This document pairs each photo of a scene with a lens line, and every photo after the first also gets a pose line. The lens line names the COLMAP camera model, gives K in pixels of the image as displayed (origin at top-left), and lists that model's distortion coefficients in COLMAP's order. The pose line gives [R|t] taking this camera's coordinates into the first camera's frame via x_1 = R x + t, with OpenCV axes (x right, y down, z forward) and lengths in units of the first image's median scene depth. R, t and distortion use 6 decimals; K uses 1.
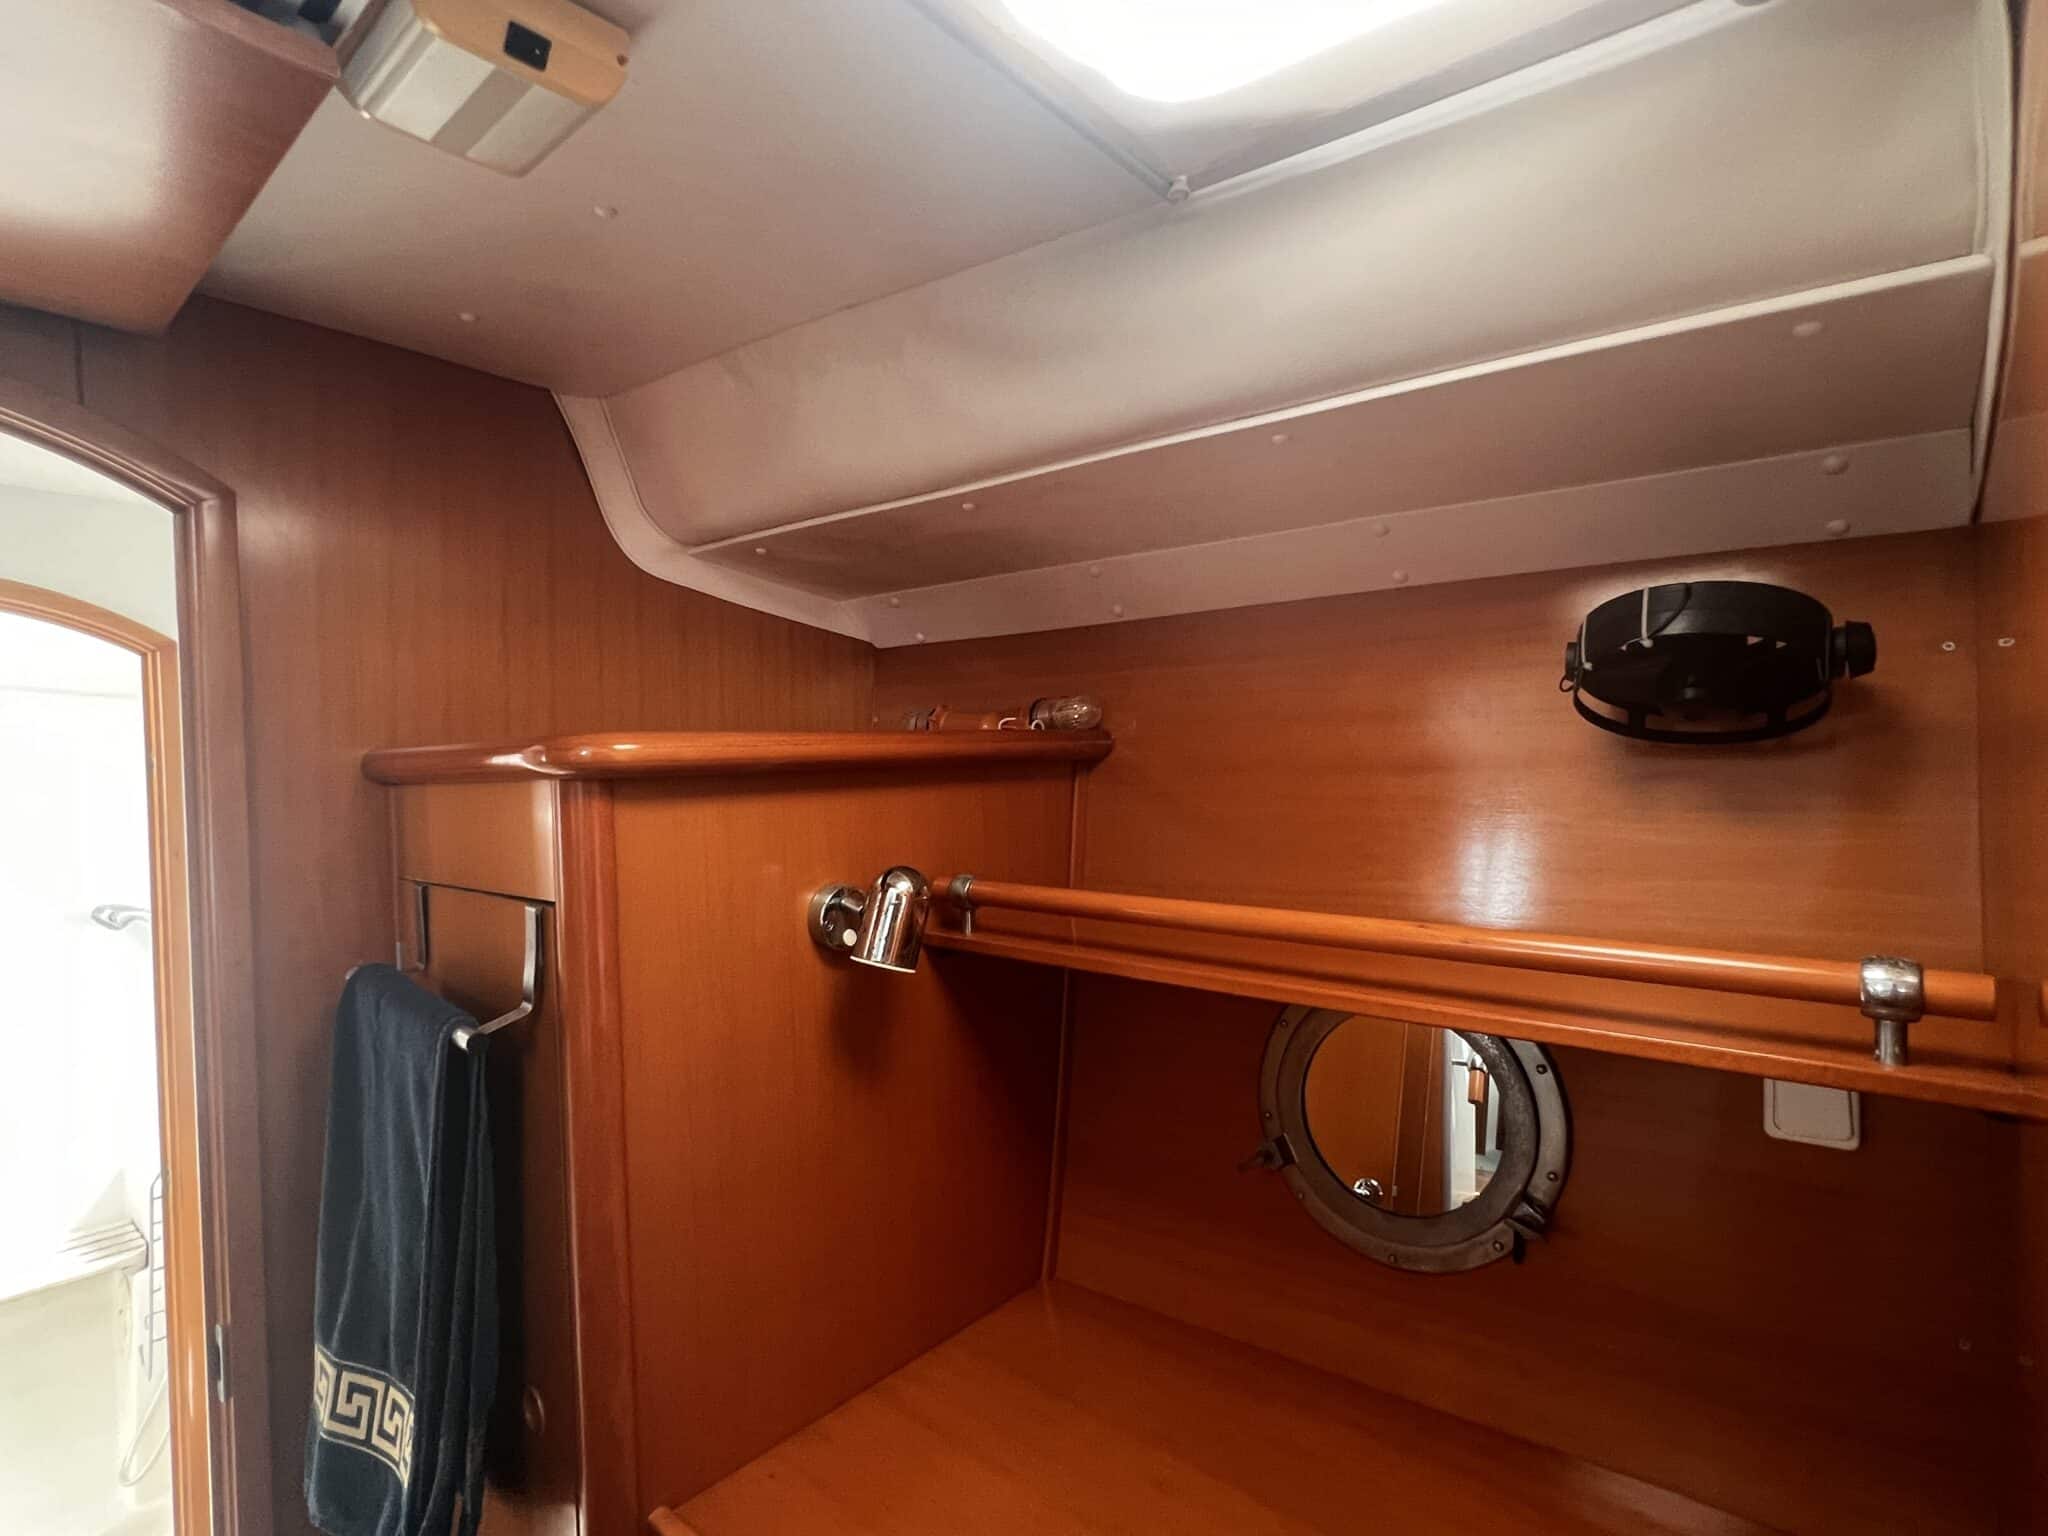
lens RADIAL K [[1062.7, 0, 1005.6], [0, 1062.7, 780.1], [0, 0, 1]] dist [0.014007, -0.000400]
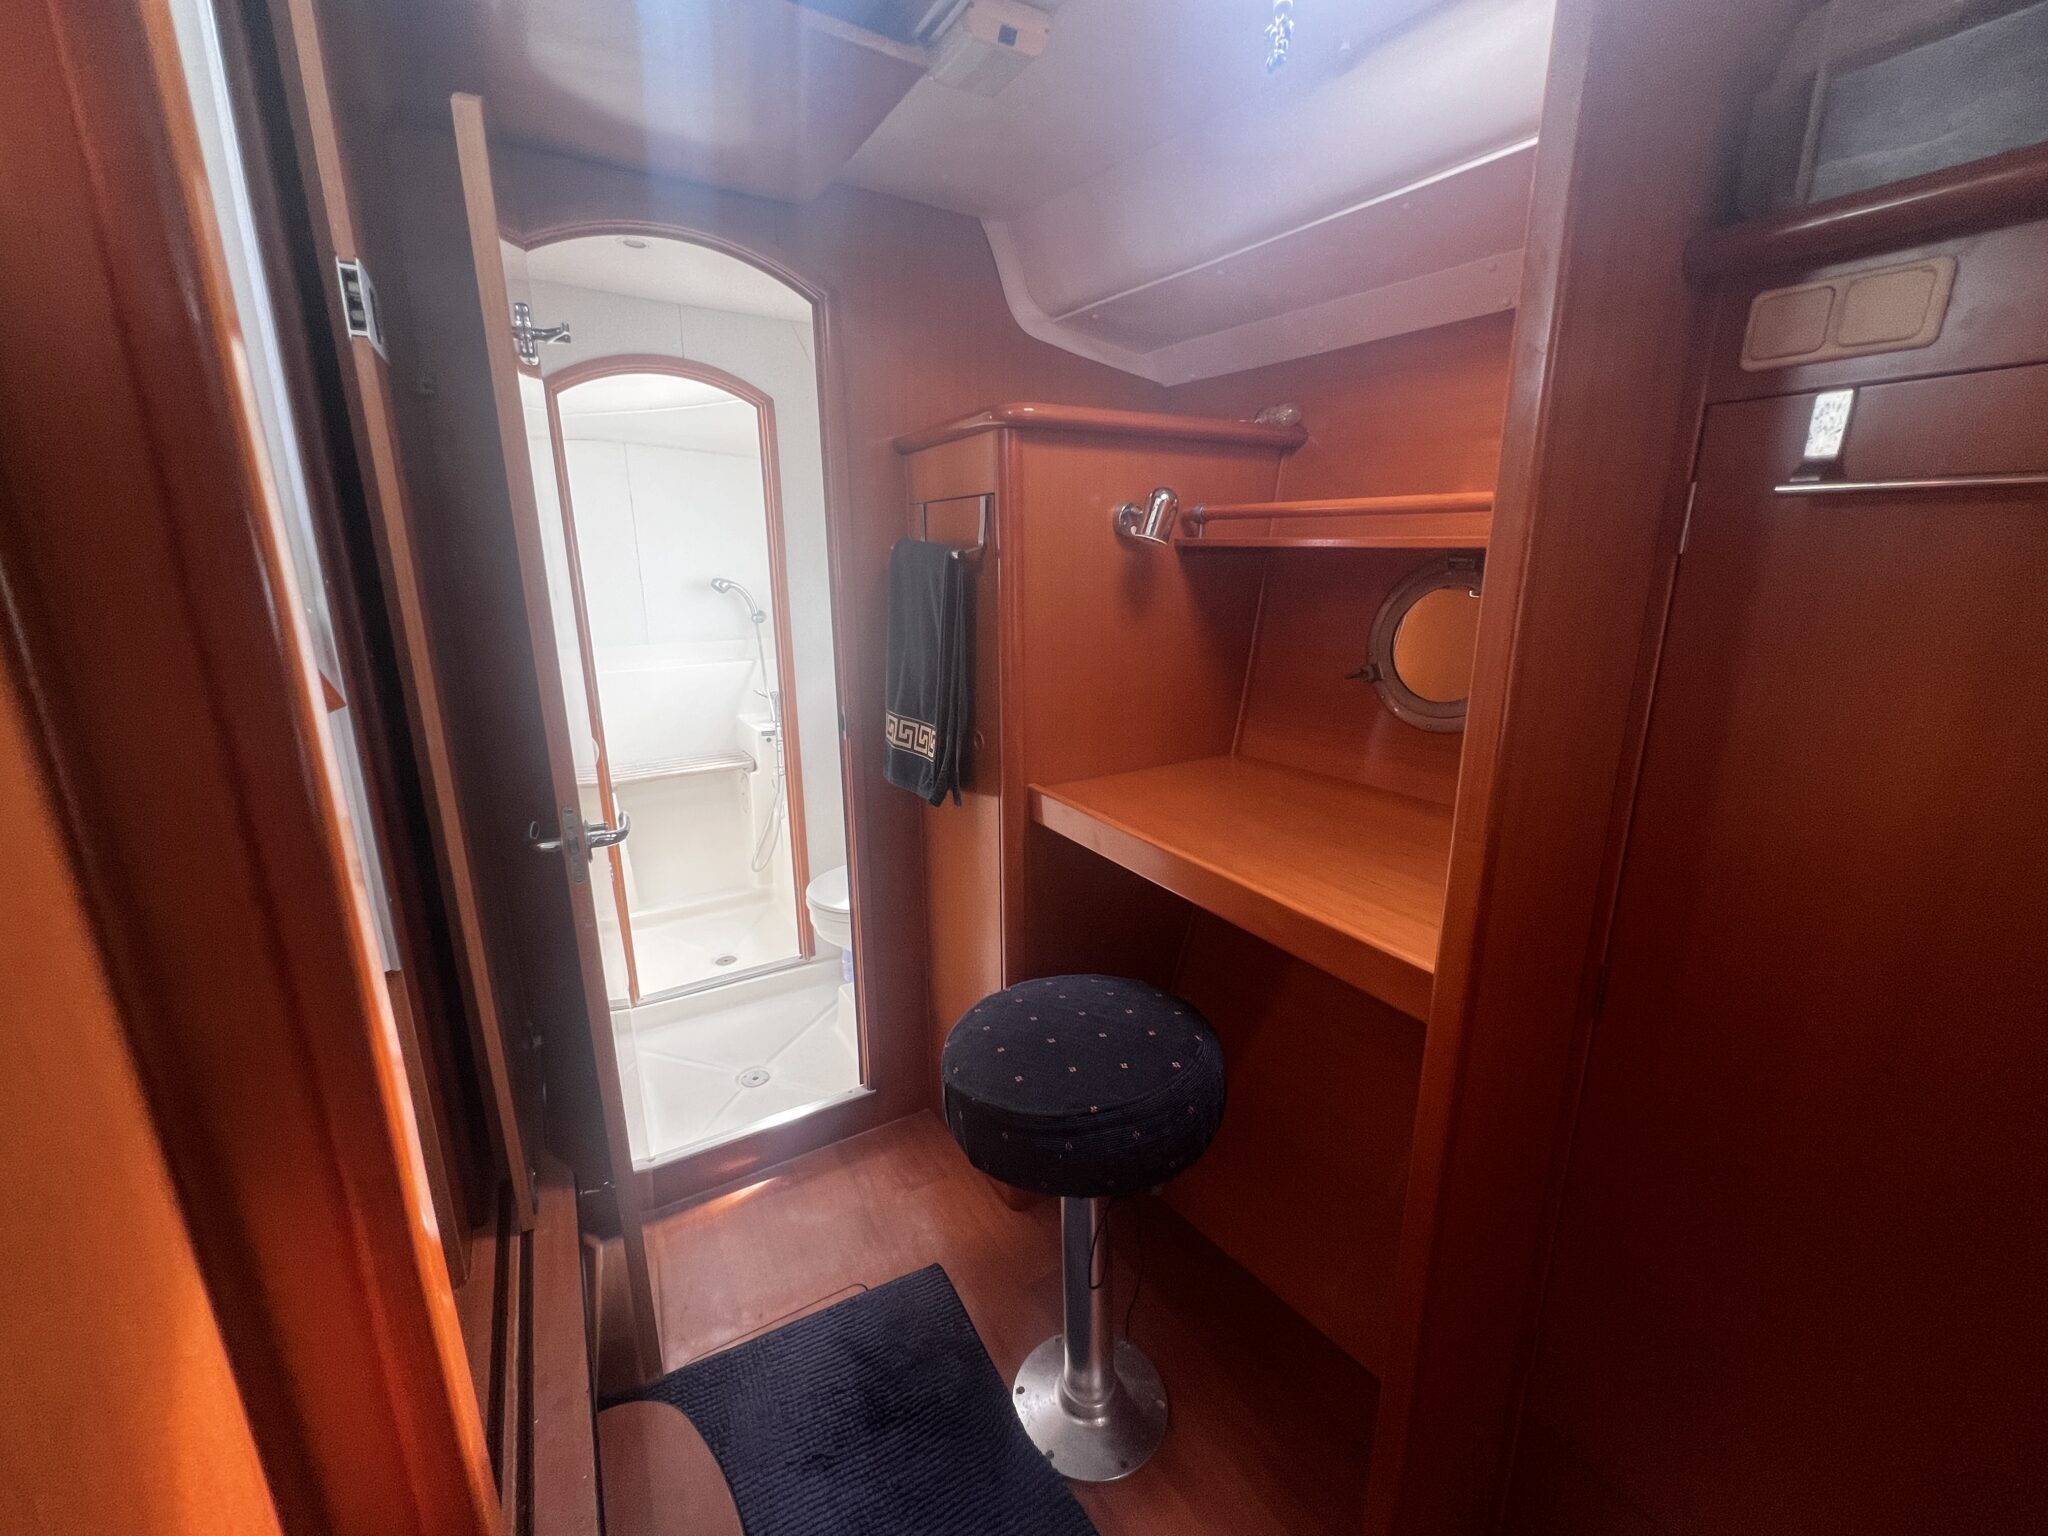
lens RADIAL K [[822.0, 0, 1016.6], [0, 822.0, 765.8], [0, 0, 1]] dist [-0.000162, 0.001018]
pose [[0.955970, 0.090159, -0.279271, 0.099758], [-0.017671, 0.967596, 0.251885, 0.191057], [0.292931, -0.235860, 0.926586, -0.514965]]
